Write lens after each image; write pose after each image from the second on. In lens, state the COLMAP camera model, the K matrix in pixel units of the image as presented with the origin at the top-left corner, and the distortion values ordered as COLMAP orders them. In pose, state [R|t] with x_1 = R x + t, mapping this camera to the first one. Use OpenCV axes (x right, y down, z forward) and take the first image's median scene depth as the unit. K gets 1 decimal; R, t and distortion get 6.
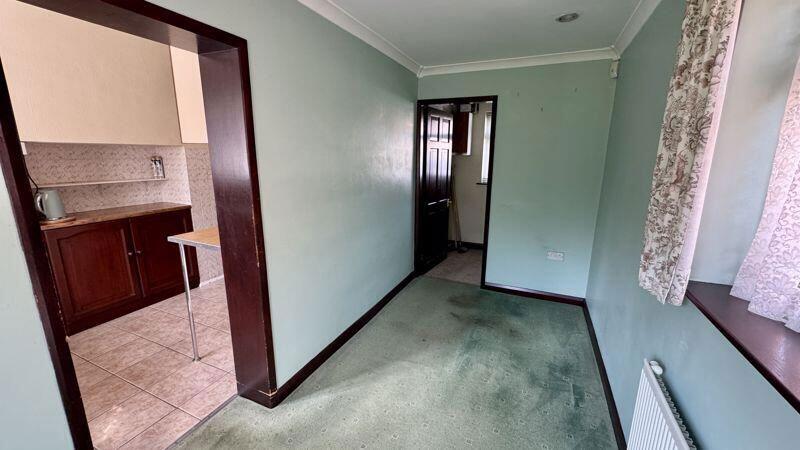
lens RADIAL K [[318.6, 0, 399.7], [0, 318.6, 223.7], [0, 0, 1]] dist [0.000774, -0.000059]
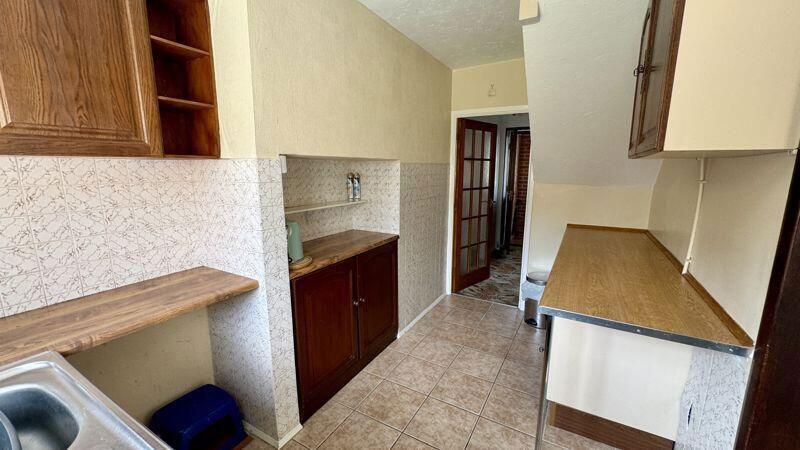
lens RADIAL K [[318.6, 0, 399.7], [0, 318.6, 223.7], [0, 0, 1]] dist [0.000774, -0.000059]
pose [[0.995616, 0.009684, -0.093029, -0.577334], [-0.013530, 0.999076, -0.040794, -0.053606], [0.092548, 0.041874, 0.994827, 0.221268]]
